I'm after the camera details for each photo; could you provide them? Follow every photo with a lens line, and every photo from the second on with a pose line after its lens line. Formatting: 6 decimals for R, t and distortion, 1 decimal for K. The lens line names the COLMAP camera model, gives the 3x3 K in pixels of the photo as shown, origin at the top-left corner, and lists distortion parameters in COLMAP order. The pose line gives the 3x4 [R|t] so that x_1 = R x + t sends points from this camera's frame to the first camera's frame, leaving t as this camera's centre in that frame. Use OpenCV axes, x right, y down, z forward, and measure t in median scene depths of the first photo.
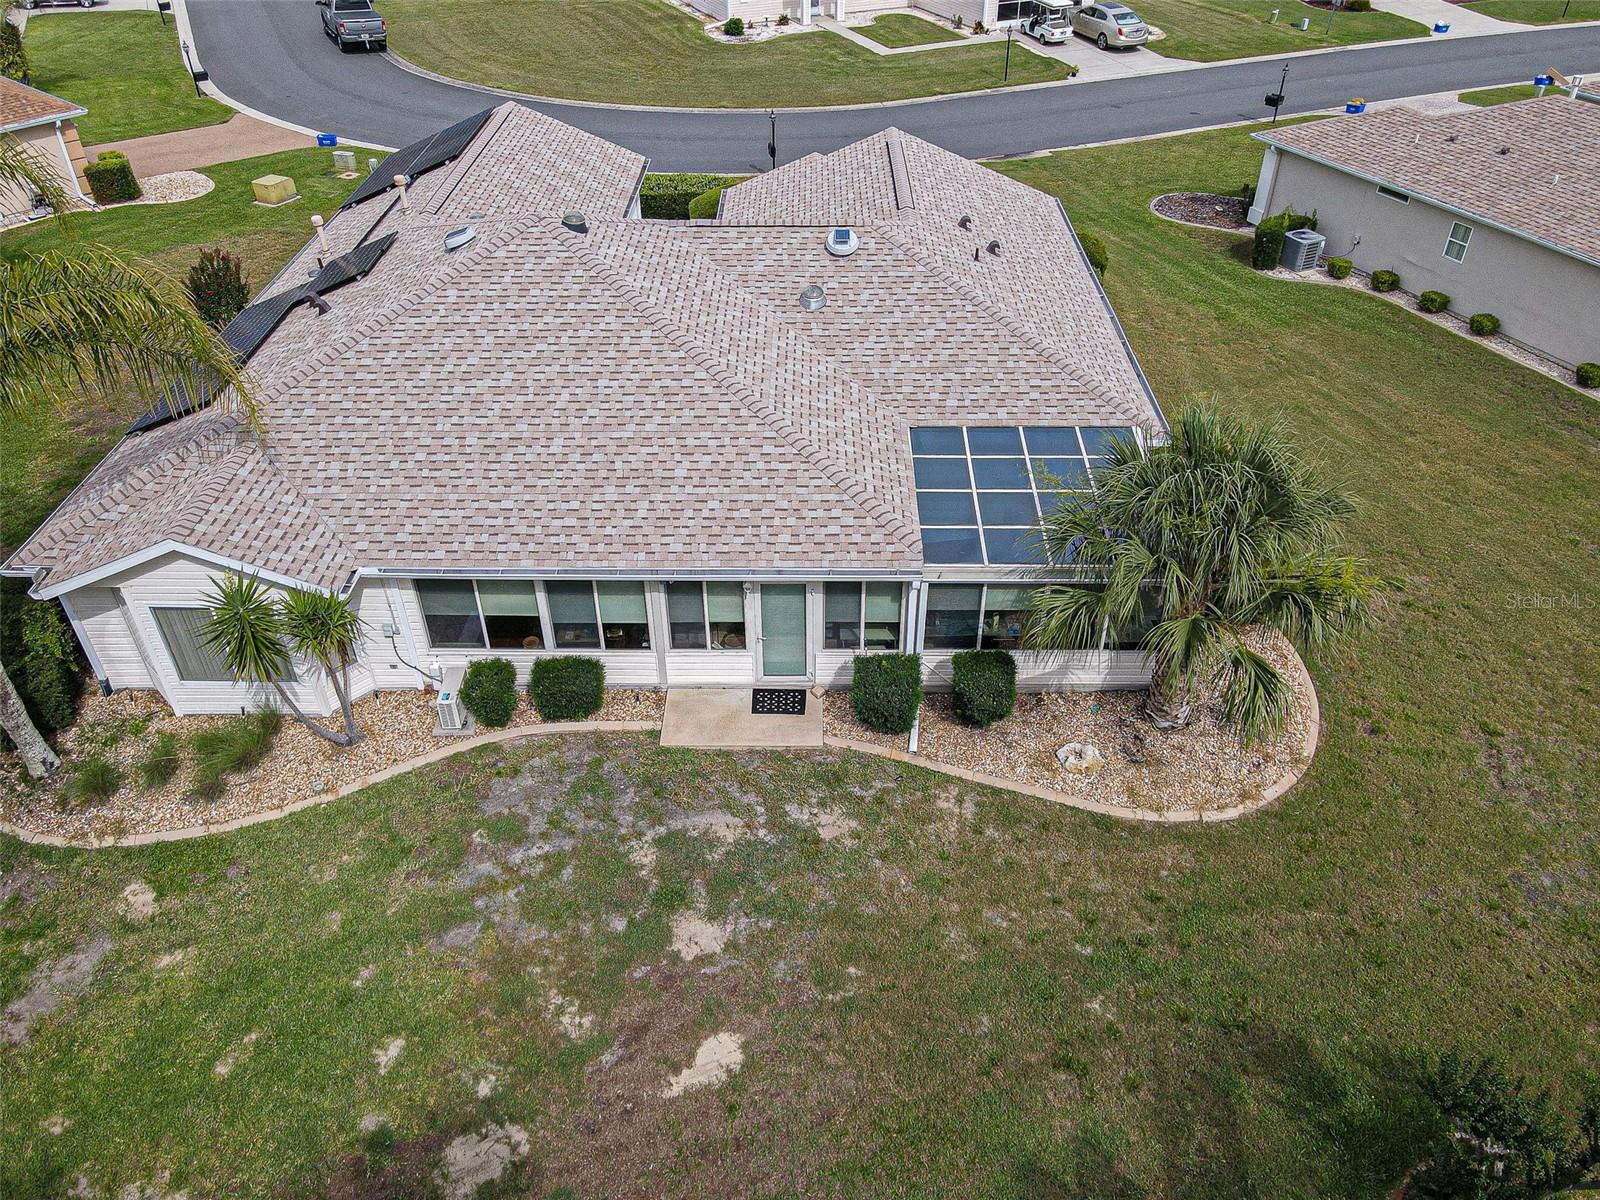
lens RADIAL K [[1185.8, 0, 797.7], [0, 1185.8, 601.5], [0, 0, 1]] dist [0.003554, 0.022557]
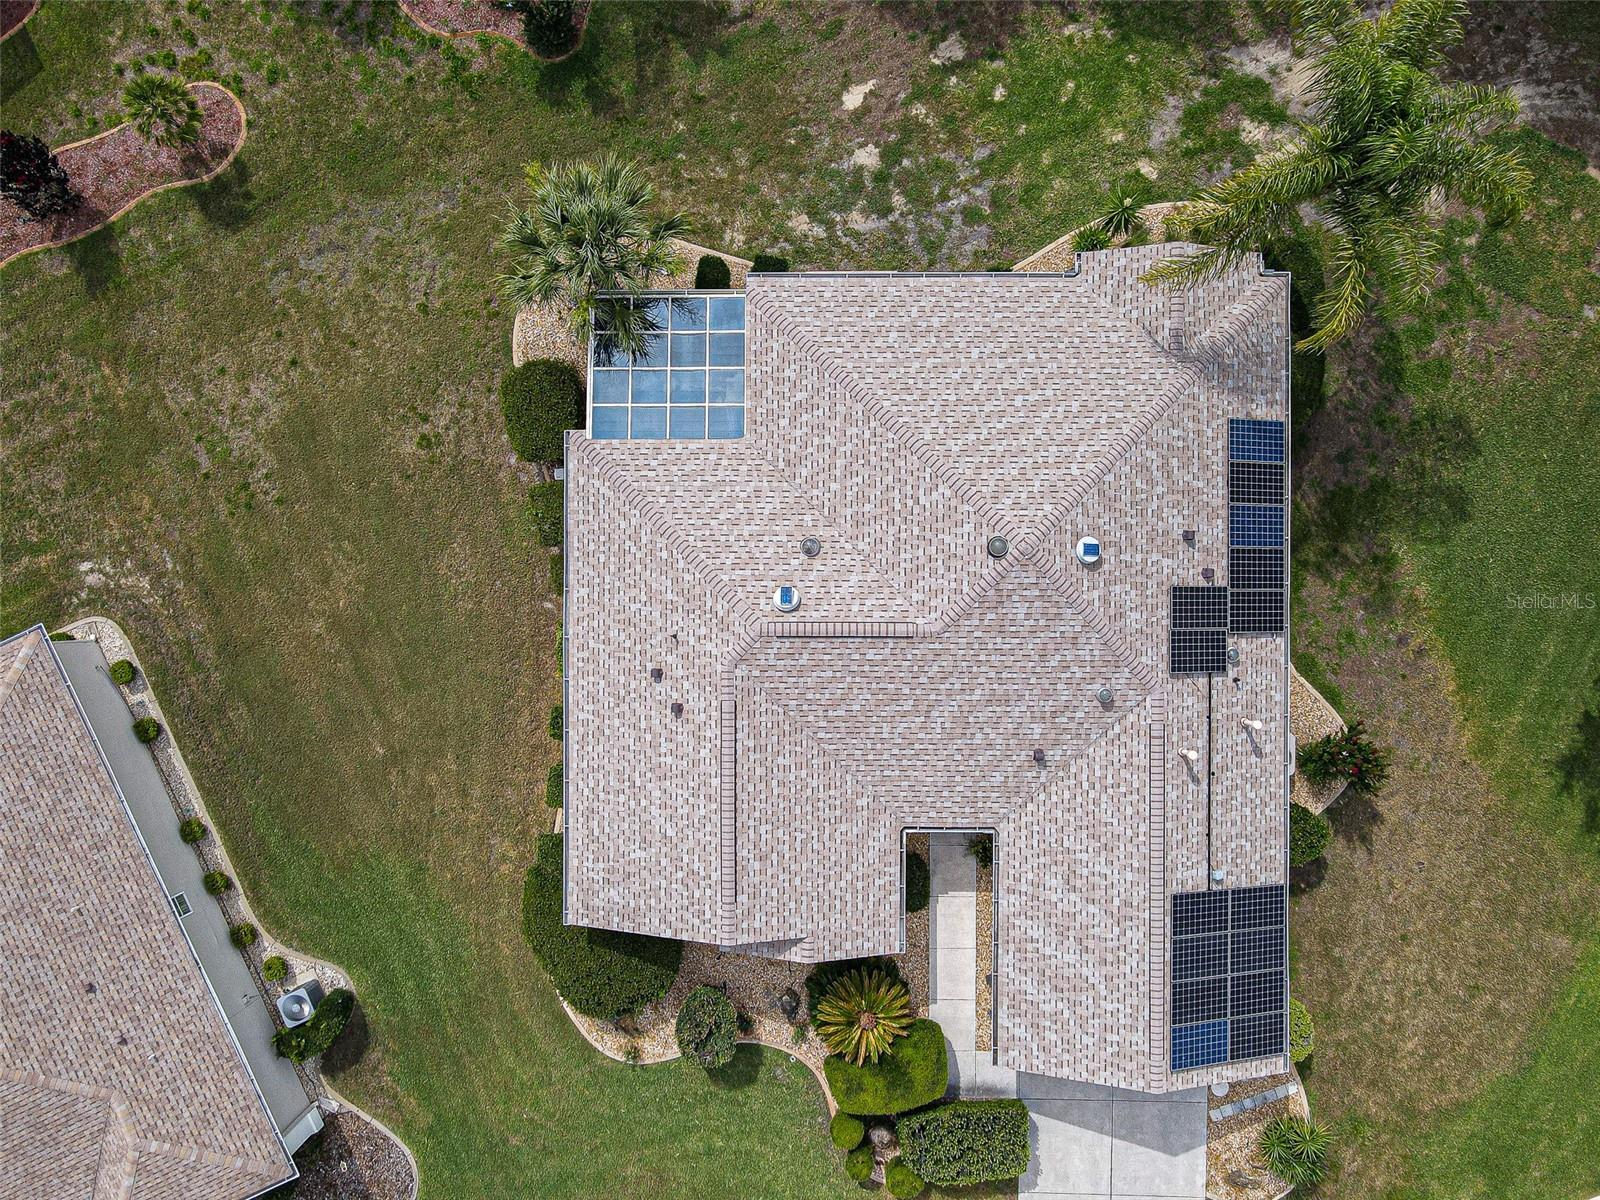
lens RADIAL K [[1185.8, 0, 797.7], [0, 1185.8, 601.5], [0, 0, 1]] dist [0.003554, 0.022557]
pose [[-0.999626, 0.011175, 0.024956, -0.005942], [0.013132, -0.604338, 0.796620, -1.622053], [0.023984, 0.796650, 0.603965, 0.324564]]
